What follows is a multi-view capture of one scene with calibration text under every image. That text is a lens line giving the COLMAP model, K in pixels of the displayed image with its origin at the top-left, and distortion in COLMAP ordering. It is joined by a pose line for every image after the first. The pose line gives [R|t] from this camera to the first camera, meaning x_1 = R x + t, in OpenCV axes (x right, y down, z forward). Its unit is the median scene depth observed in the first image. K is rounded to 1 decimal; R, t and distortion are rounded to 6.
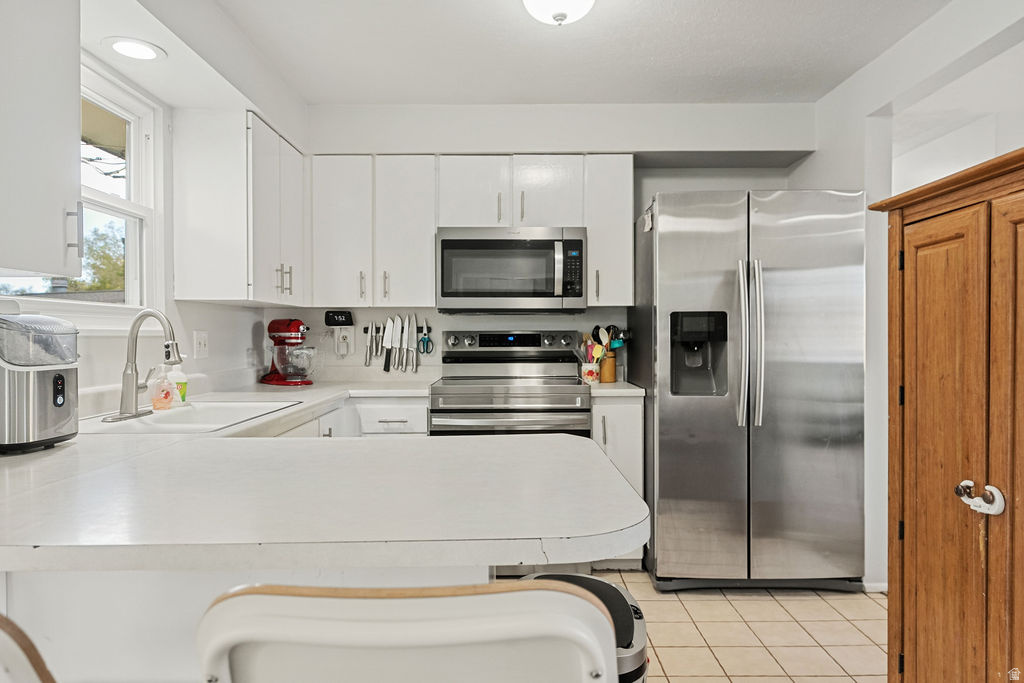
lens RADIAL K [[647.2, 0, 512.0], [0, 647.2, 341.5], [0, 0, 1]] dist [0.001096, 0.000675]
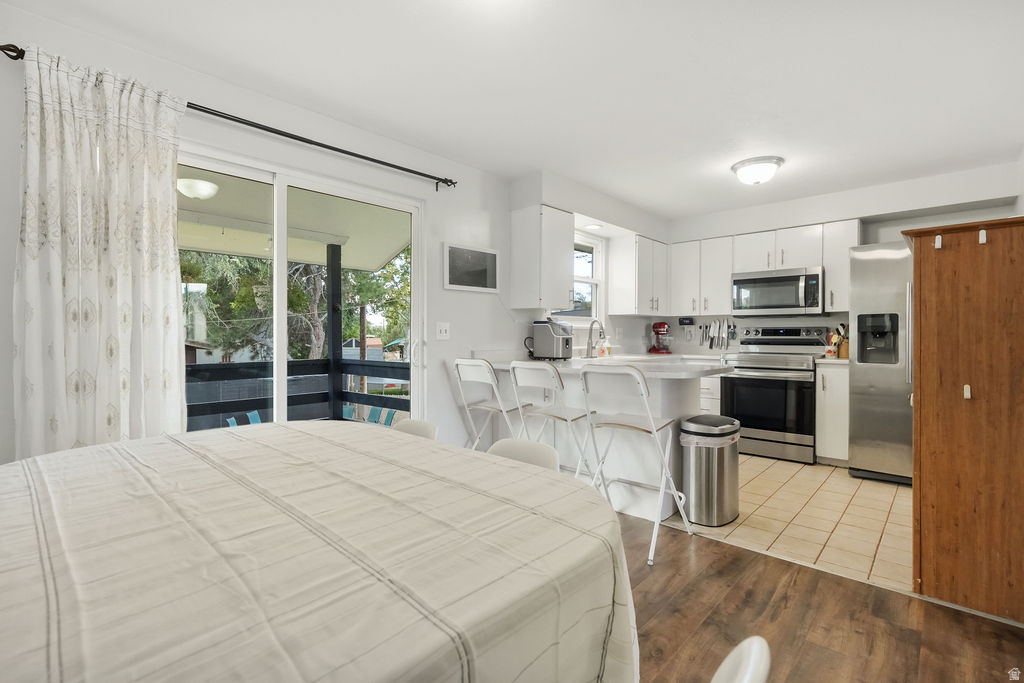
lens RADIAL K [[475.6, 0, 514.5], [0, 475.6, 337.1], [0, 0, 1]] dist [-0.003864, 0.000075]
pose [[0.735188, 0.005578, -0.677841, 0.366231], [-0.010160, 0.999944, -0.002792, 0.023477], [0.677788, 0.008940, 0.735203, -0.474923]]
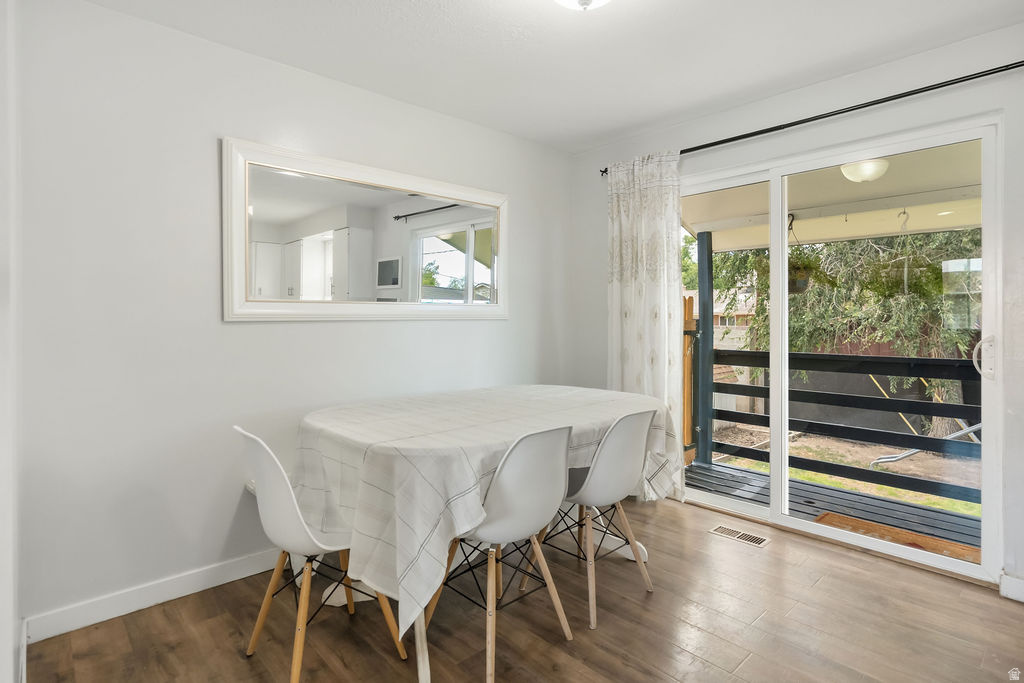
lens RADIAL K [[525.0, 0, 511.1], [0, 525.0, 321.3], [0, 0, 1]] dist [-0.000673, -0.000080]
pose [[-0.734528, 0.002141, -0.678575, 0.466397], [-0.005485, 0.999944, 0.009092, 0.005706], [0.678556, 0.010400, -0.734475, 0.176809]]
